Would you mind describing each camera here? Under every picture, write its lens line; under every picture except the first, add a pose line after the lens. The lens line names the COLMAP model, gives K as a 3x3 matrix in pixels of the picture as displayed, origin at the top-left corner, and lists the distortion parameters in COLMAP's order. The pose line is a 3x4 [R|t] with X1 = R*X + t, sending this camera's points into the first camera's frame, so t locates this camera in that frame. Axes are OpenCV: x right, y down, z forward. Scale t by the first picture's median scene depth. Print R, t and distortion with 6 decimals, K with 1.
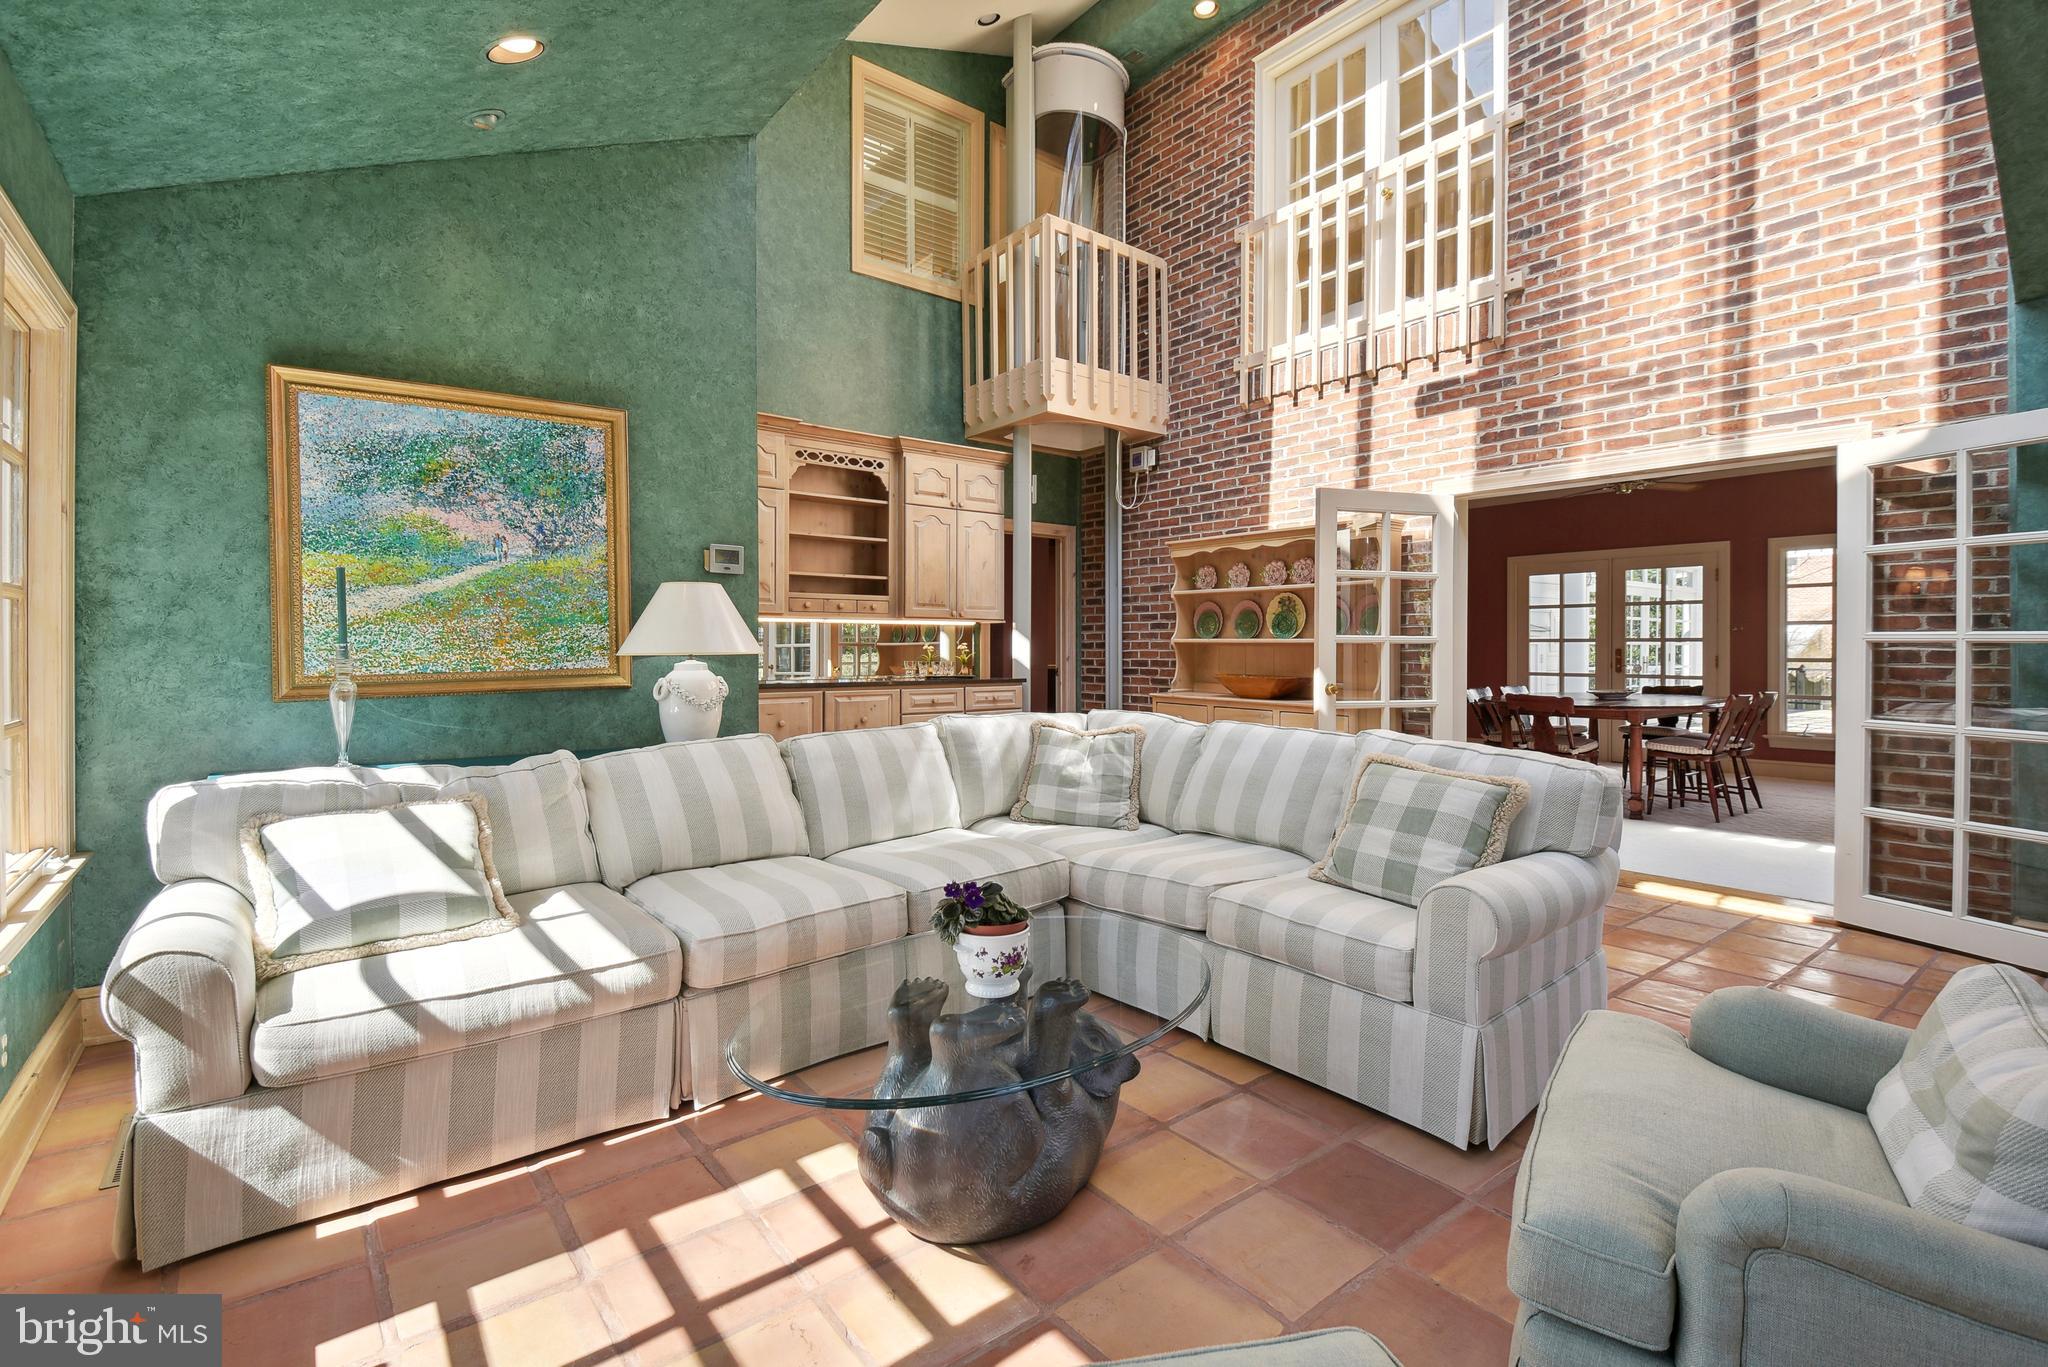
lens RADIAL K [[914.4, 0, 1073.9], [0, 914.4, 657.4], [0, 0, 1]] dist [0.000295, -0.018961]
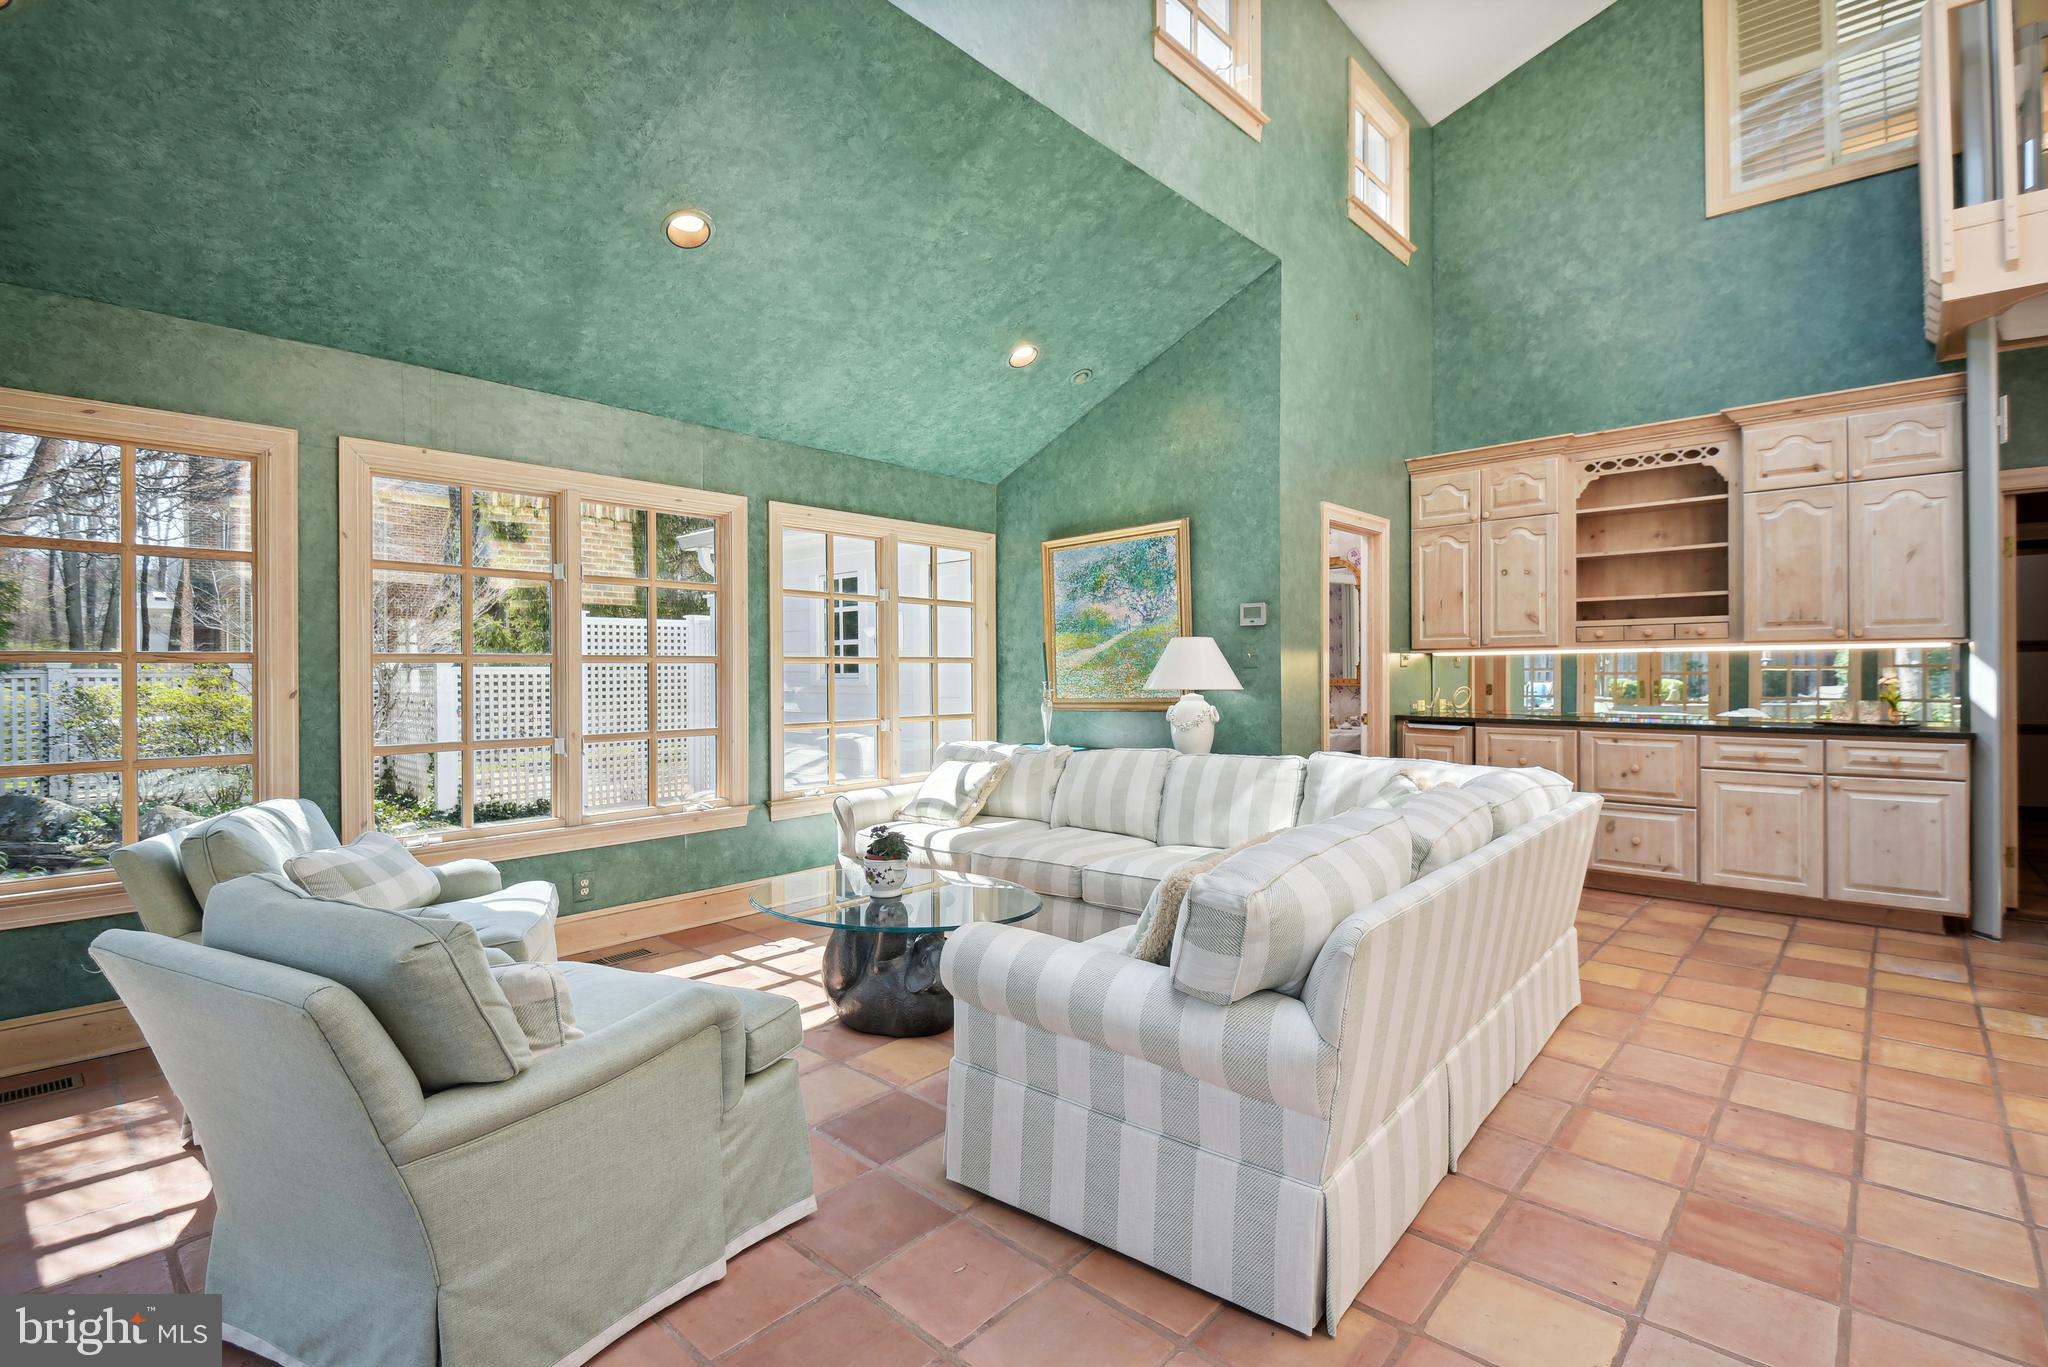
lens RADIAL K [[943.1, 0, 1057.8], [0, 943.1, 676.0], [0, 0, 1]] dist [-0.000133, -0.016400]
pose [[0.138009, 0.002451, -0.990428, 0.533414], [-0.006123, 0.999980, 0.001621, -0.013920], [0.990412, 0.005841, 0.138021, 0.337791]]
